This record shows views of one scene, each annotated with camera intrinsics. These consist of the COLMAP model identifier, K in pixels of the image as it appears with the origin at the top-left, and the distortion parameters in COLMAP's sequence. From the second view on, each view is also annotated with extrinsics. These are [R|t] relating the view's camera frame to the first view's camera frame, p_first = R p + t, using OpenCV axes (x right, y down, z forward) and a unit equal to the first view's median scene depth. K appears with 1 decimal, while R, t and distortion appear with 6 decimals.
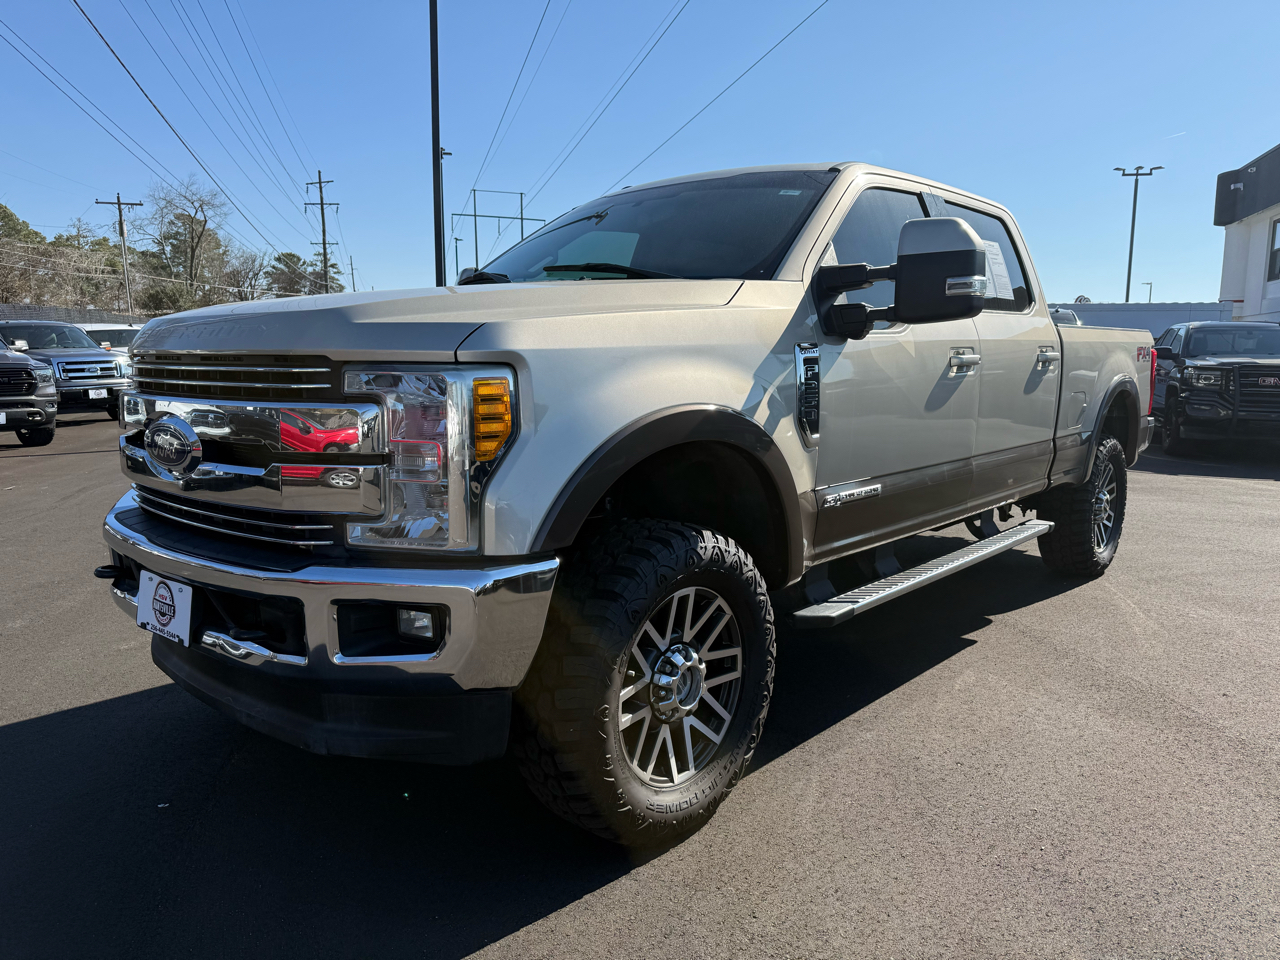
lens RADIAL K [[881.8, 0, 640.0], [0, 881.8, 480.0], [0, 0, 1]] dist [0.118048, -0.185320]
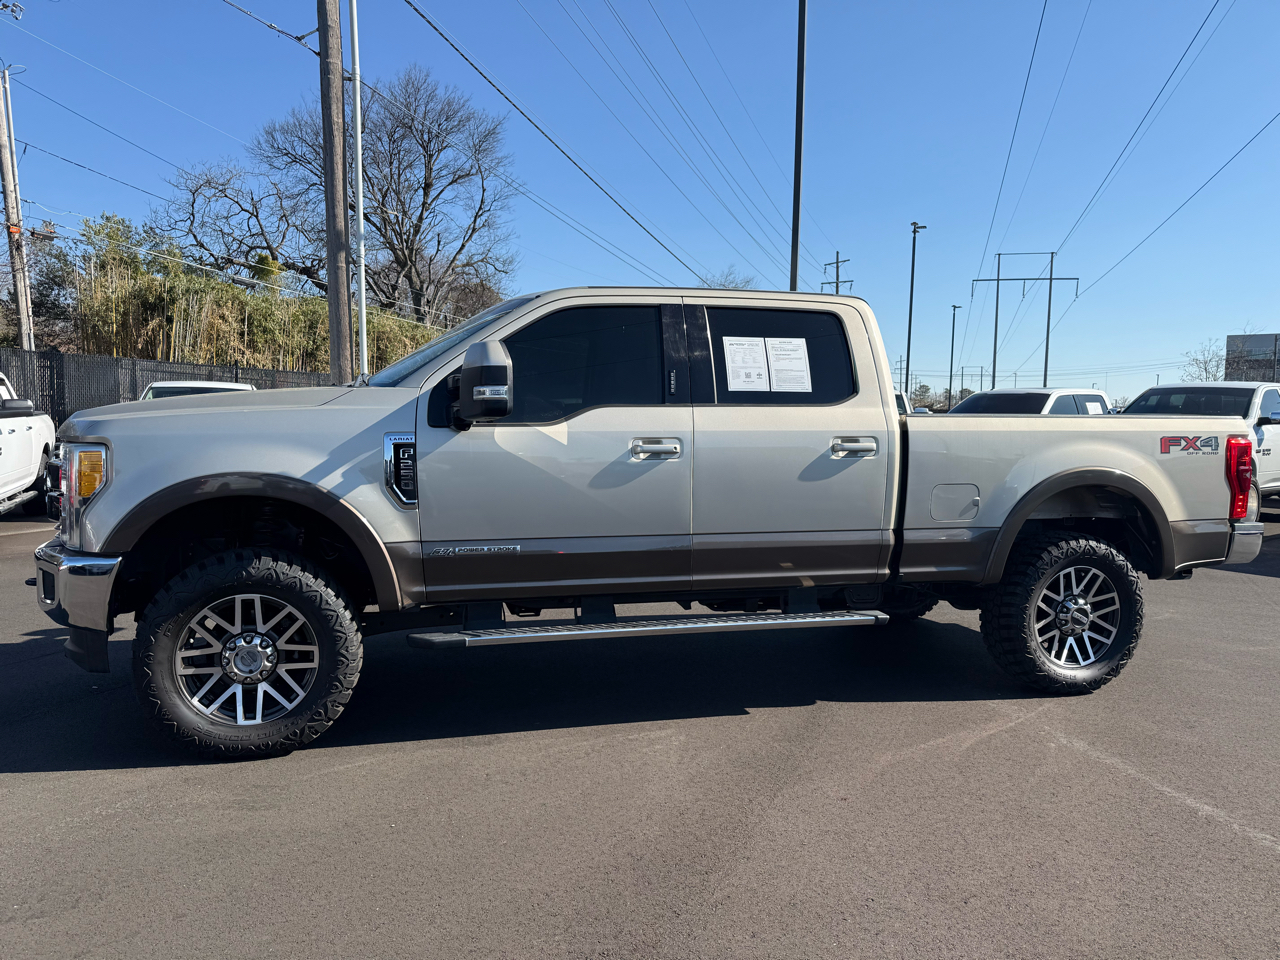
lens RADIAL K [[881.8, 0, 640.0], [0, 881.8, 480.0], [0, 0, 1]] dist [0.118048, -0.185320]
pose [[0.842685, 0.048252, -0.536240, 1.298142], [-0.087567, 0.994998, -0.048078, -0.050464], [0.531238, 0.087472, 0.842695, 0.049516]]
